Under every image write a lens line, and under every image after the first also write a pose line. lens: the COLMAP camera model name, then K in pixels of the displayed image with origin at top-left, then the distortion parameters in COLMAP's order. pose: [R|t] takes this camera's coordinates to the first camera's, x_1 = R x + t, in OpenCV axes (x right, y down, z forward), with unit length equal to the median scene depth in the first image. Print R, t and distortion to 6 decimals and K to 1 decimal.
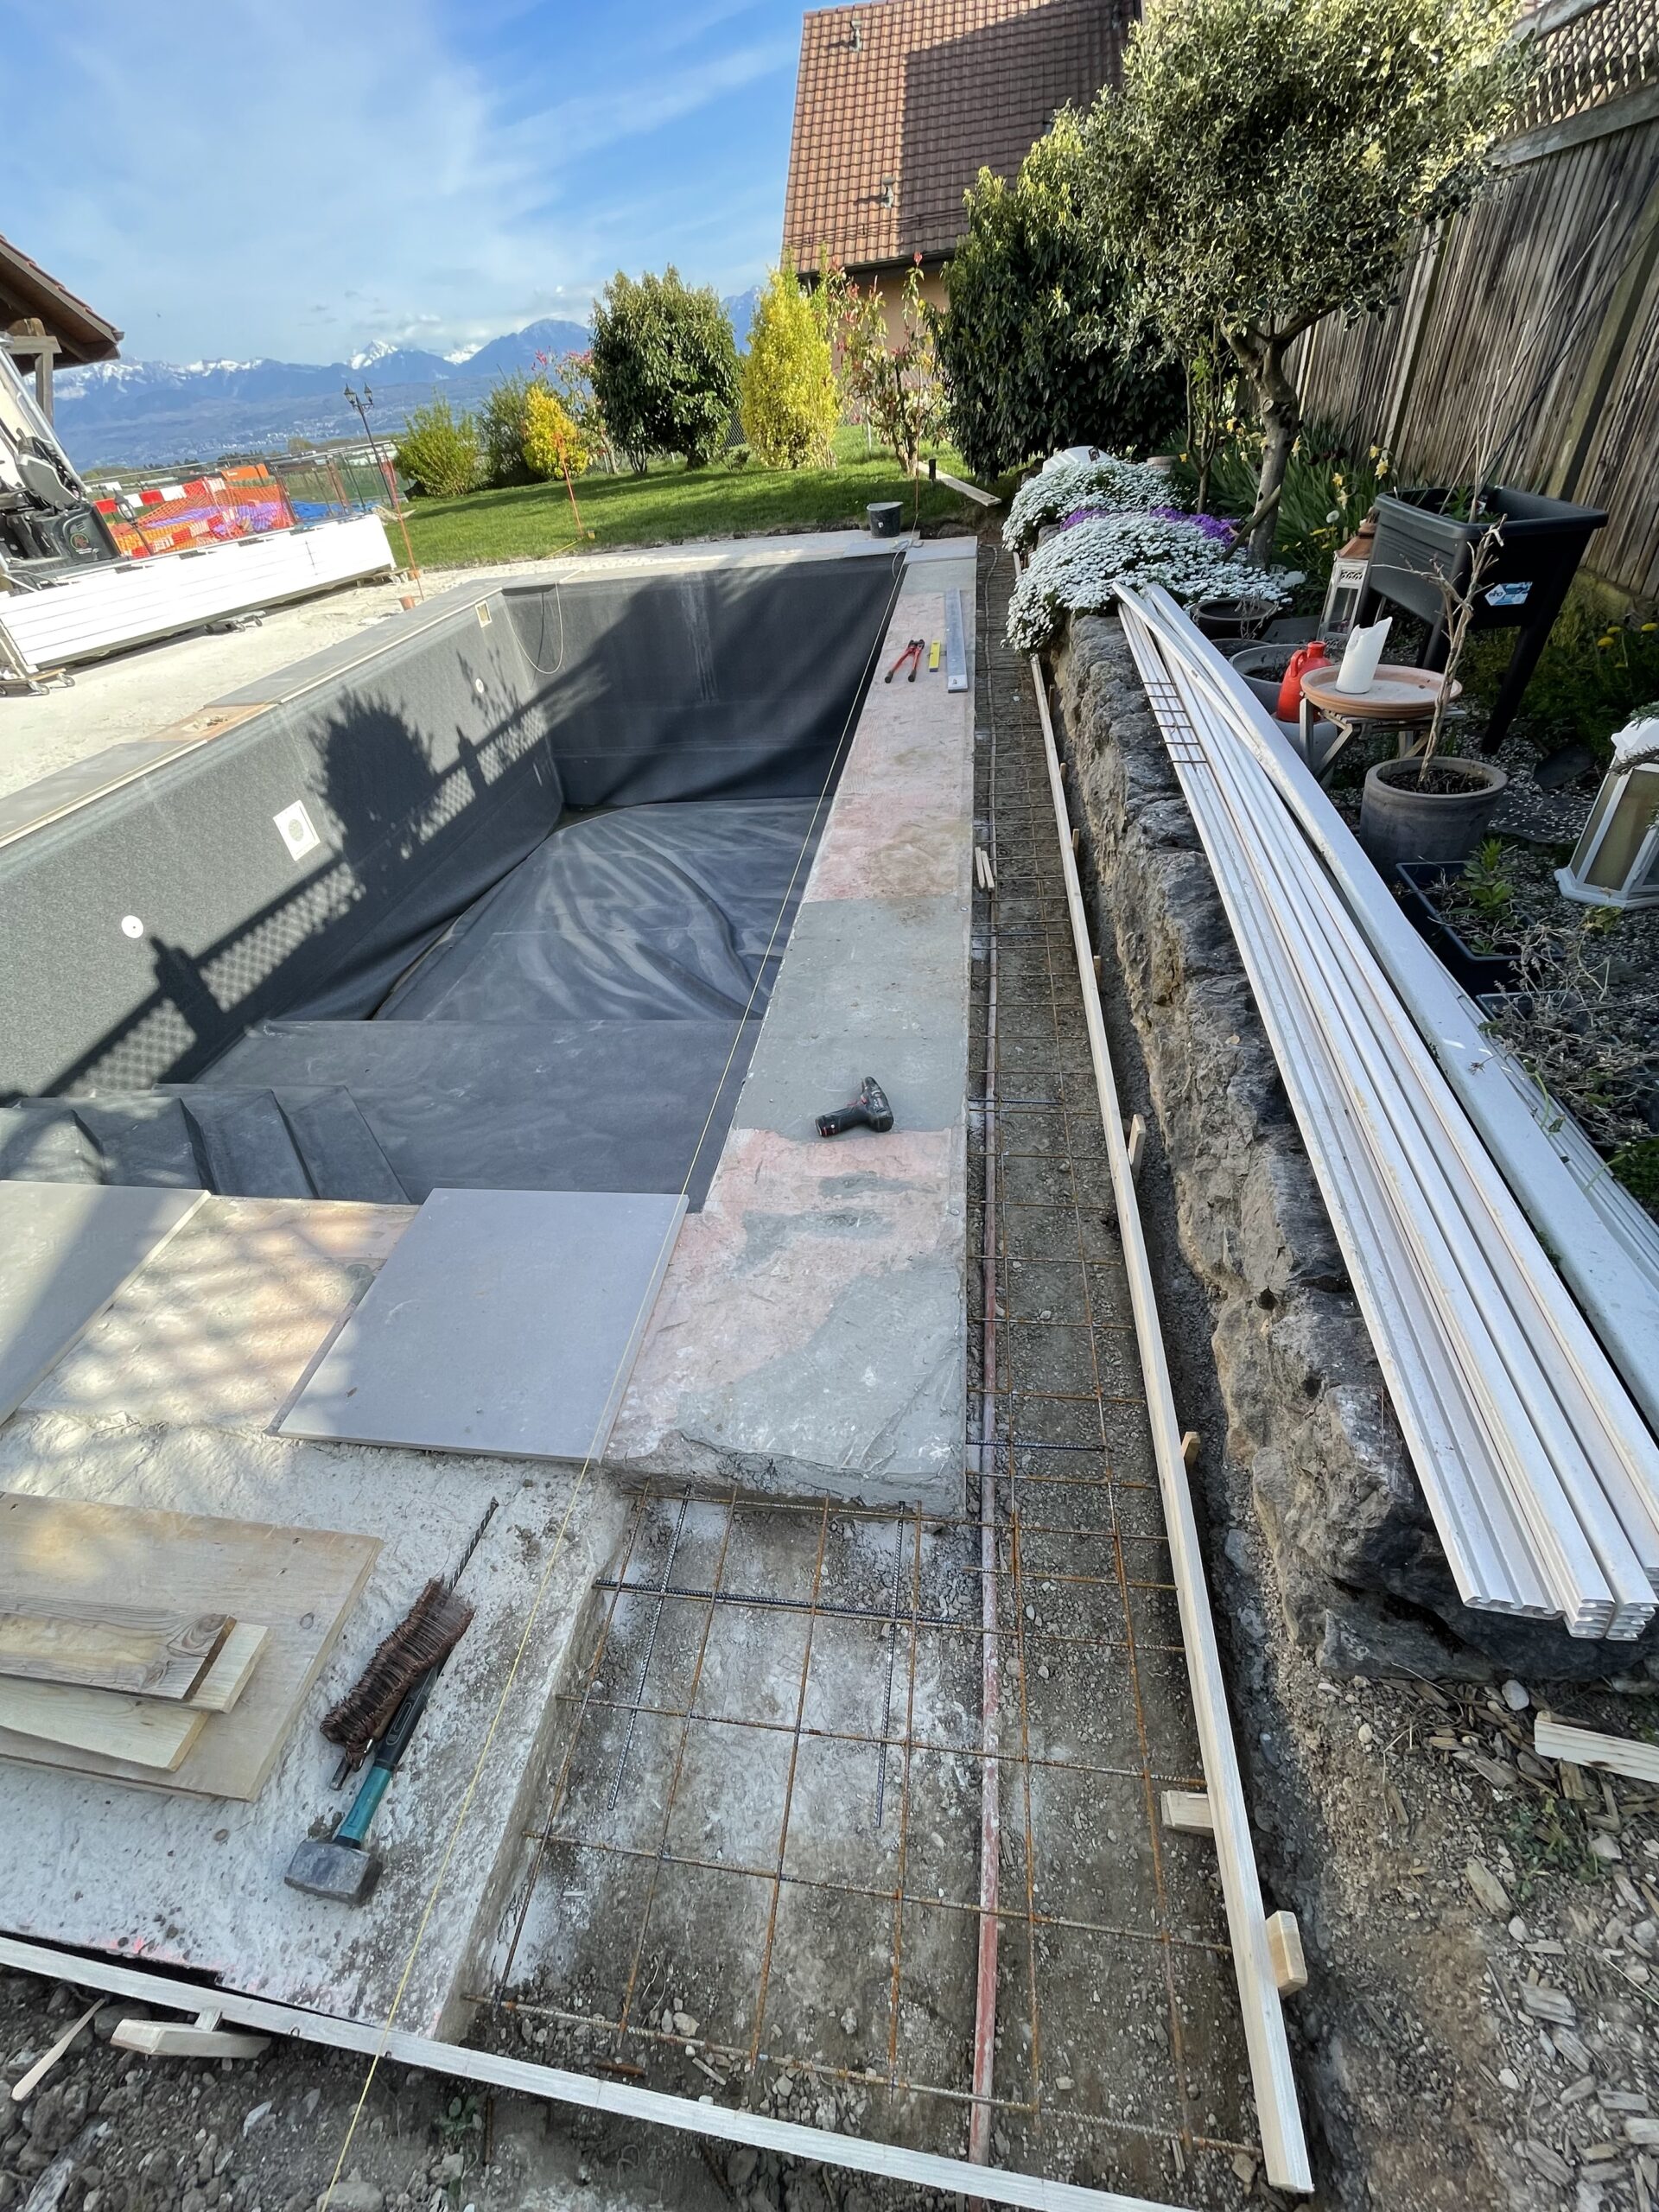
lens RADIAL K [[897.0, 0, 829.5], [0, 897.0, 1106.0], [0, 0, 1]] dist [-0.003533, -0.000221]
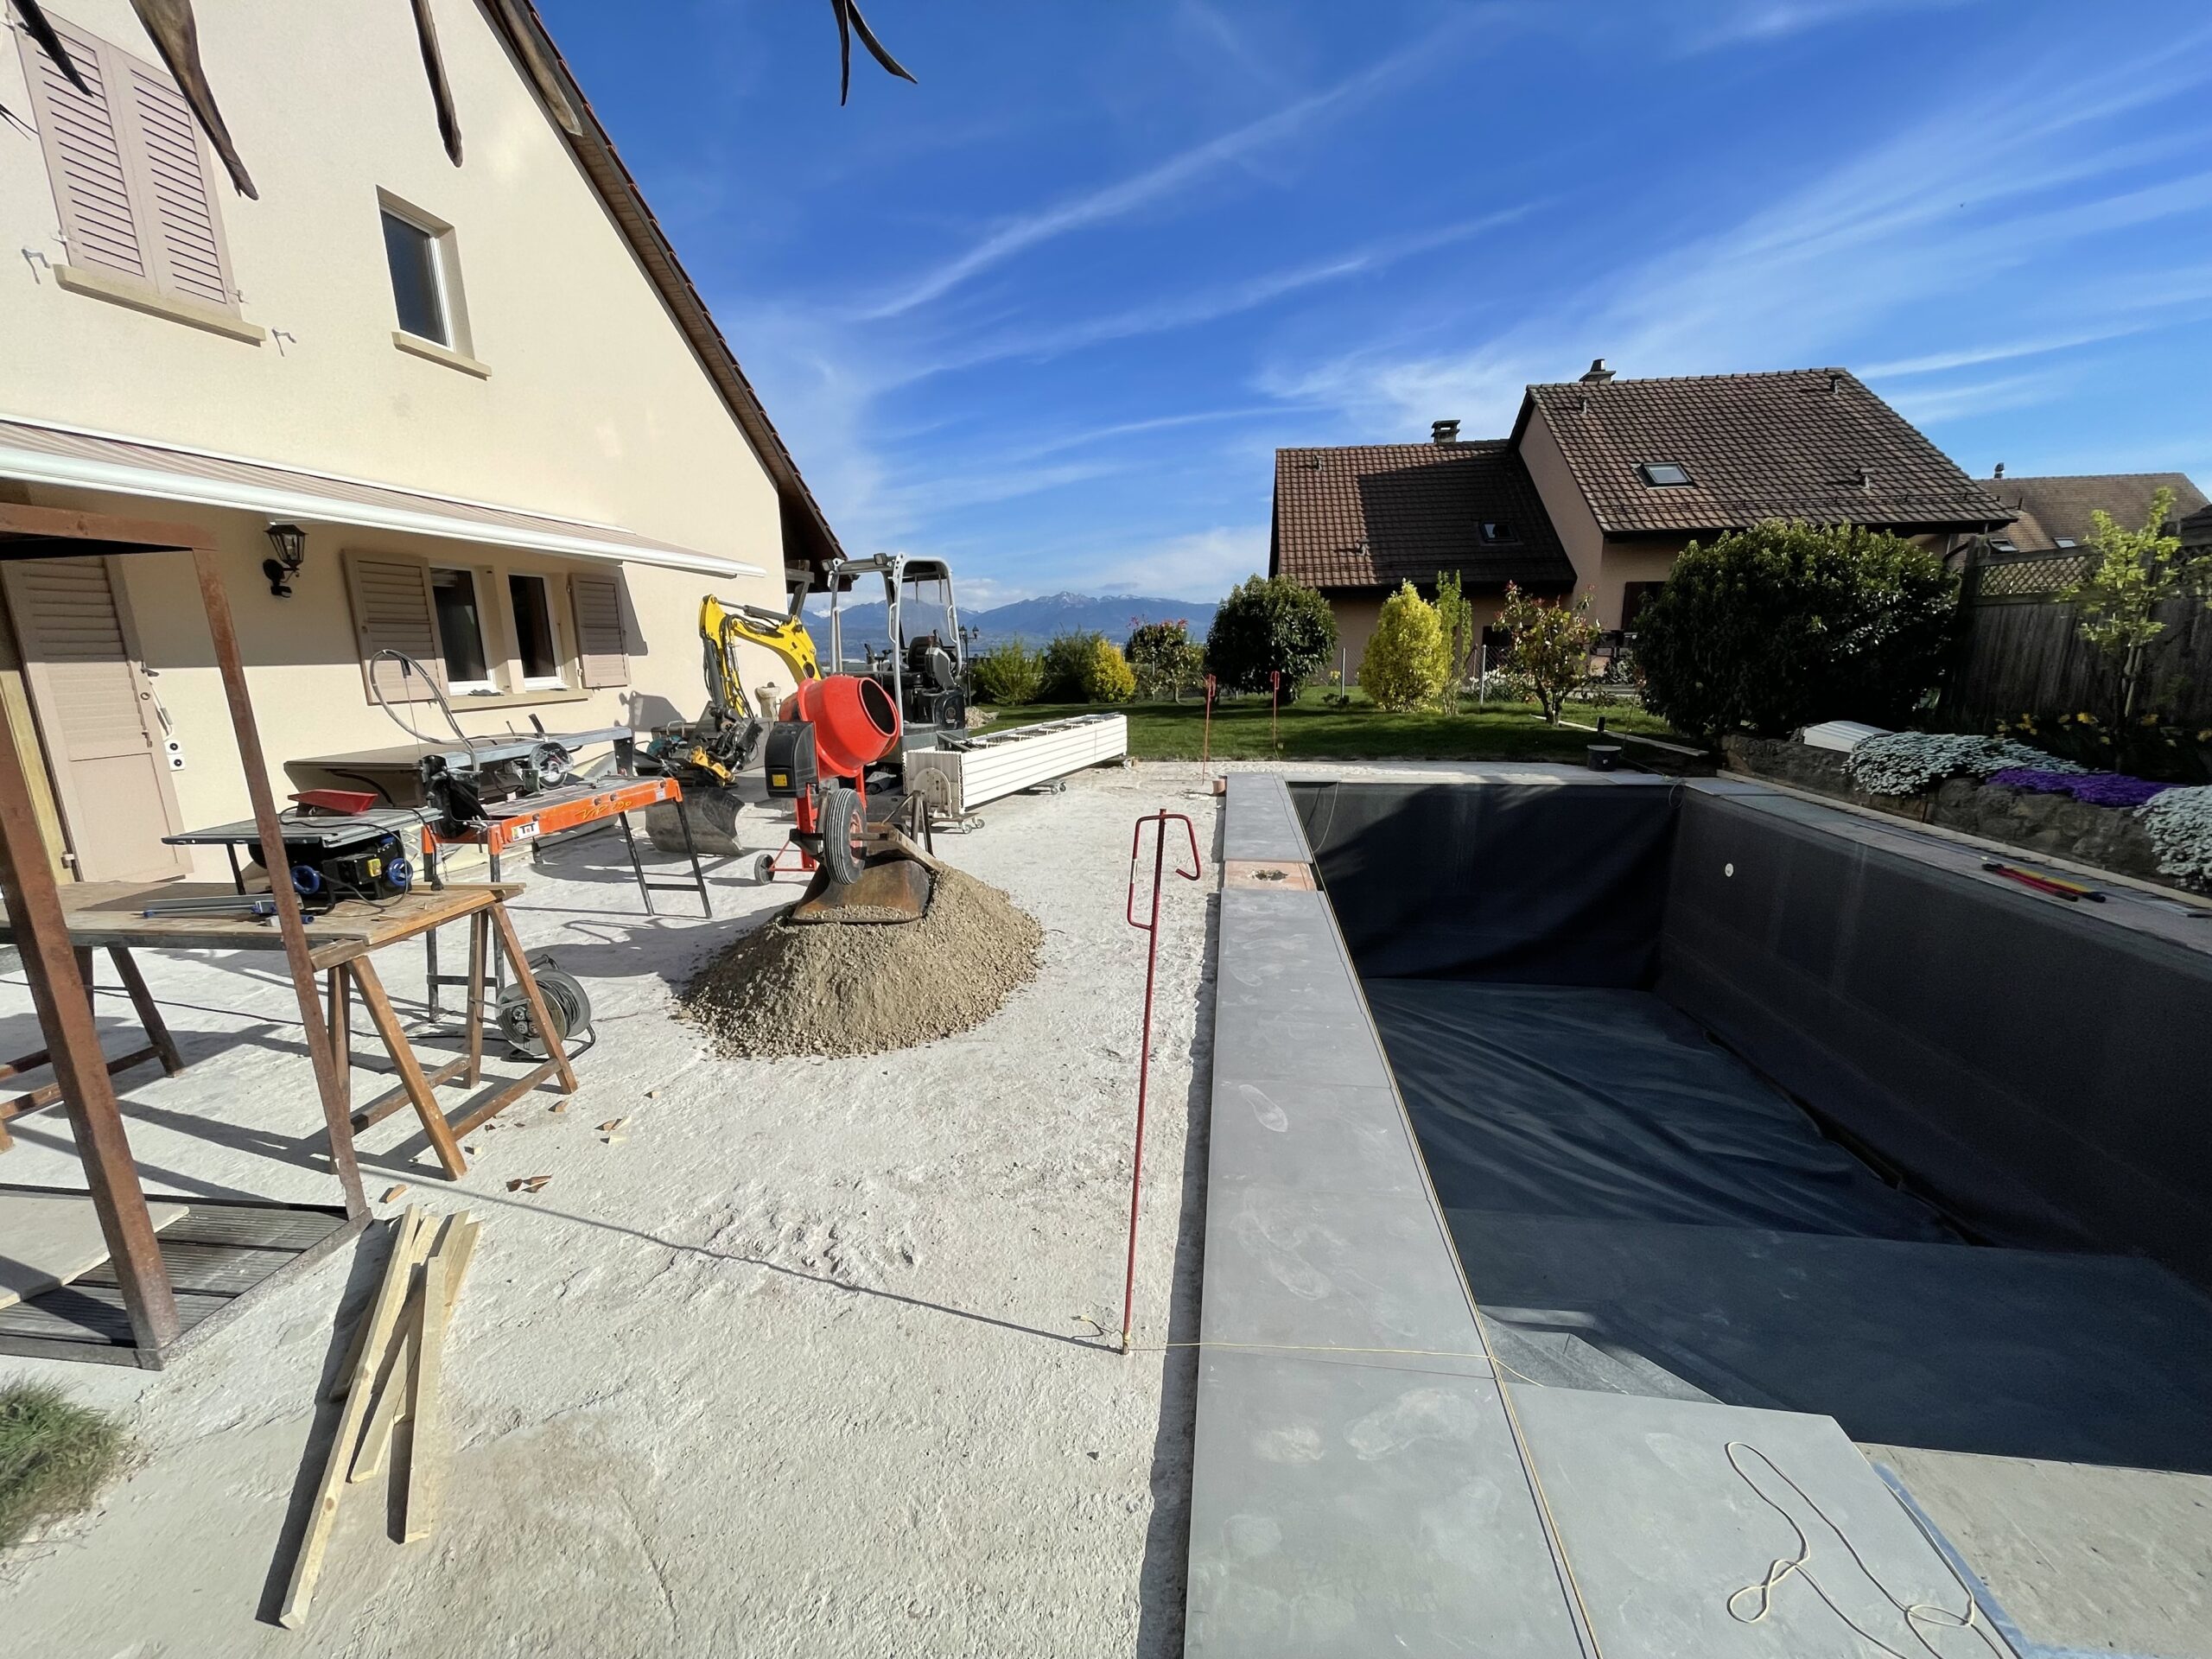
lens RADIAL K [[897.0, 0, 1106.0], [0, 897.0, 829.5], [0, 0, 1]] dist [-0.003533, -0.000221]
pose [[0.996509, 0.077953, 0.029887, -0.525961], [-0.054757, 0.880509, -0.470857, 0.001431], [-0.063021, 0.467576, 0.881703, 0.064772]]
